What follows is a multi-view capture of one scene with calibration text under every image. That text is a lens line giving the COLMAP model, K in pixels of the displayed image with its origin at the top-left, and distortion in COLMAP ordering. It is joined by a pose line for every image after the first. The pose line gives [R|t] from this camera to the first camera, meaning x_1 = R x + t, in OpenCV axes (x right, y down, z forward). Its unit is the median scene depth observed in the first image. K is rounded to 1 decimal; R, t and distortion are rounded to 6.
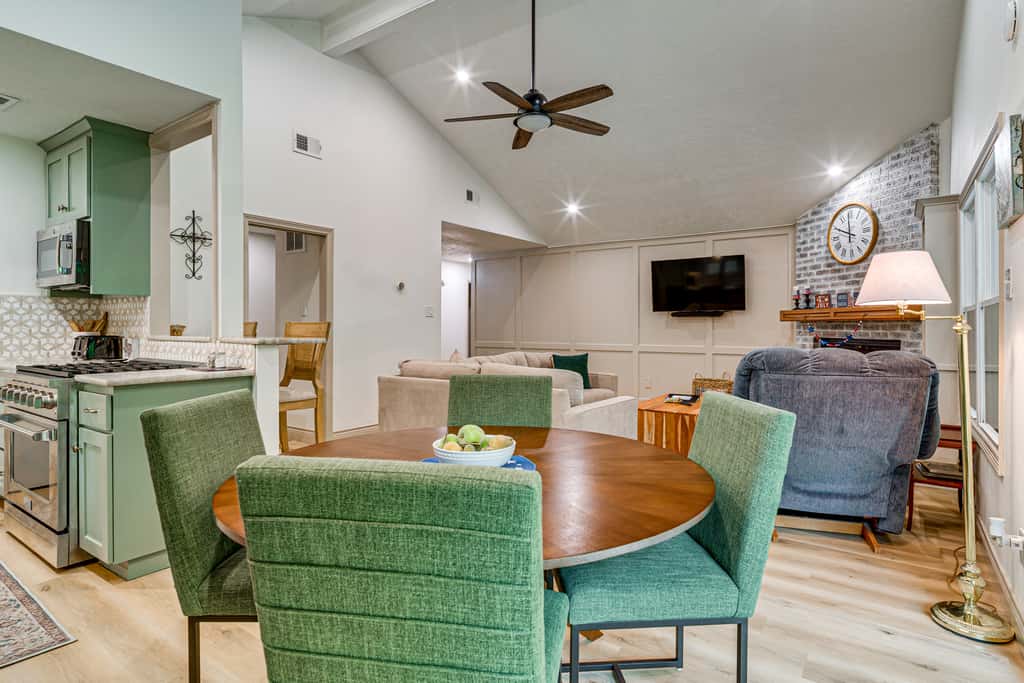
lens RADIAL K [[588.2, 0, 512.5], [0, 588.2, 328.7], [0, 0, 1]] dist [0.004058, -0.000044]
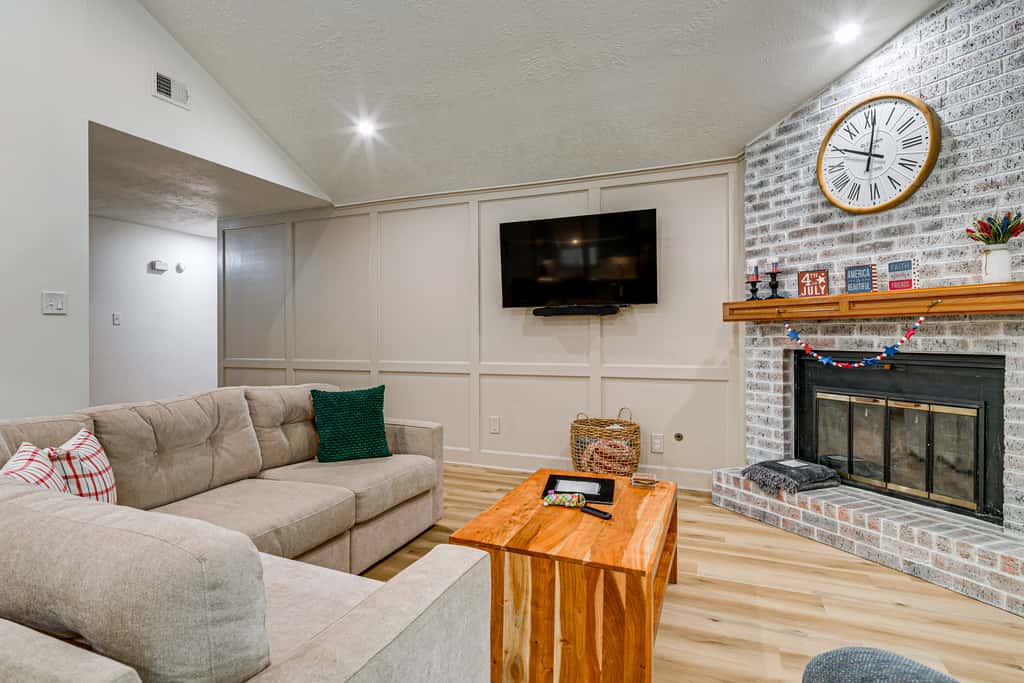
lens RADIAL K [[588.2, 0, 512.5], [0, 588.2, 328.7], [0, 0, 1]] dist [0.004058, -0.000044]
pose [[0.961778, -0.003319, 0.273809, 0.105140], [0.007268, 0.999884, -0.013408, 0.000754], [-0.273733, 0.014886, 0.961691, 0.527300]]
